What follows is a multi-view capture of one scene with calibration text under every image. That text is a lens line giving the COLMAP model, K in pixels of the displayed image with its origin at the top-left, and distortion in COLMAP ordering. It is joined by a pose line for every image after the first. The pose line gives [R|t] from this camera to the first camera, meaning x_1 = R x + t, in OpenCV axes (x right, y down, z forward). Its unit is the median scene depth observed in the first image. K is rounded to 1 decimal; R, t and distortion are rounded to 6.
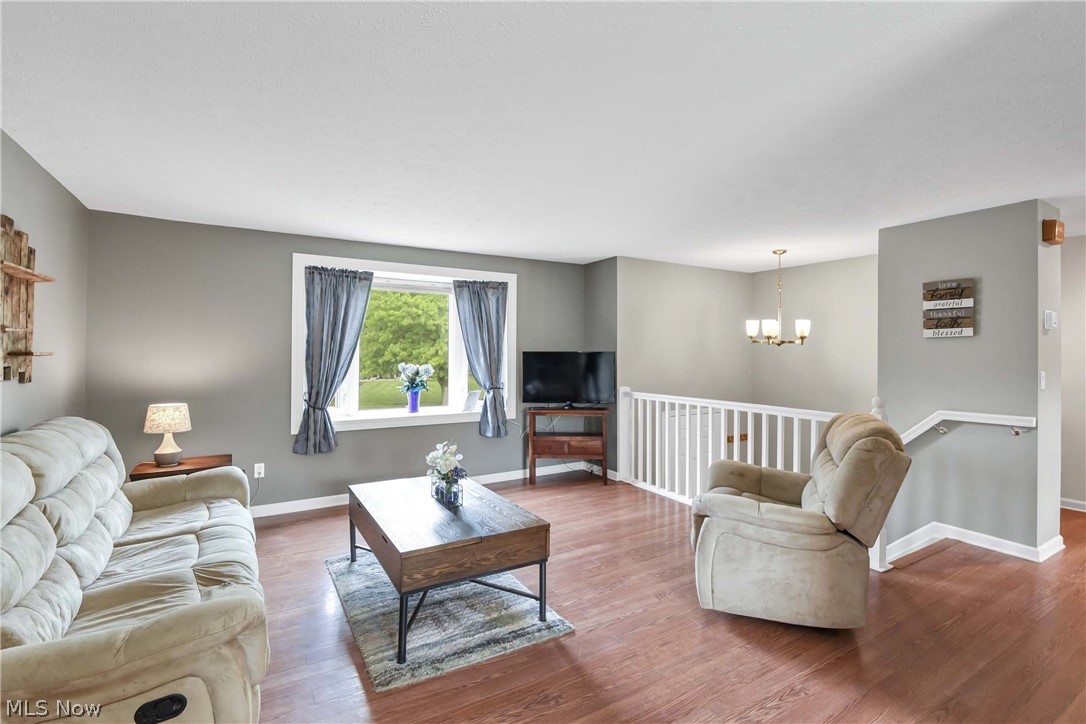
lens RADIAL K [[494.6, 0, 537.1], [0, 494.6, 359.0], [0, 0, 1]] dist [-0.003798, -0.009796]
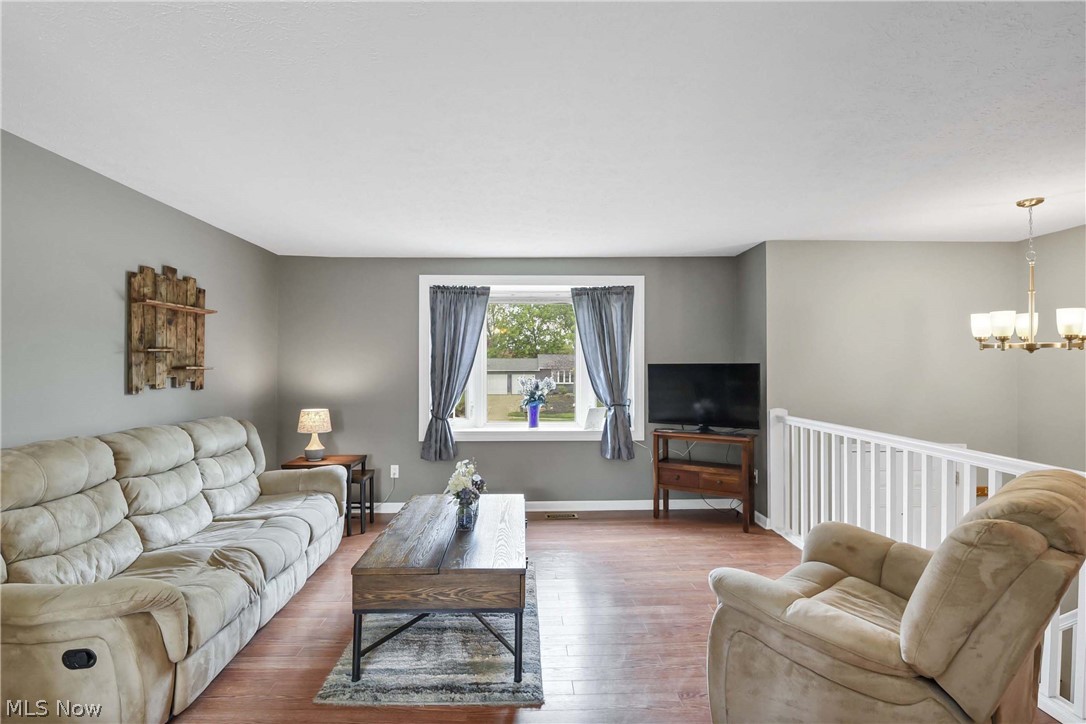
lens RADIAL K [[494.6, 0, 527.3], [0, 494.6, 380.7], [0, 0, 1]] dist [-0.003798, -0.009796]
pose [[0.873536, 0.008753, -0.486682, 0.238943], [-0.002178, 0.999899, 0.014073, 0.002040], [0.486755, -0.011233, 0.873466, 0.152407]]
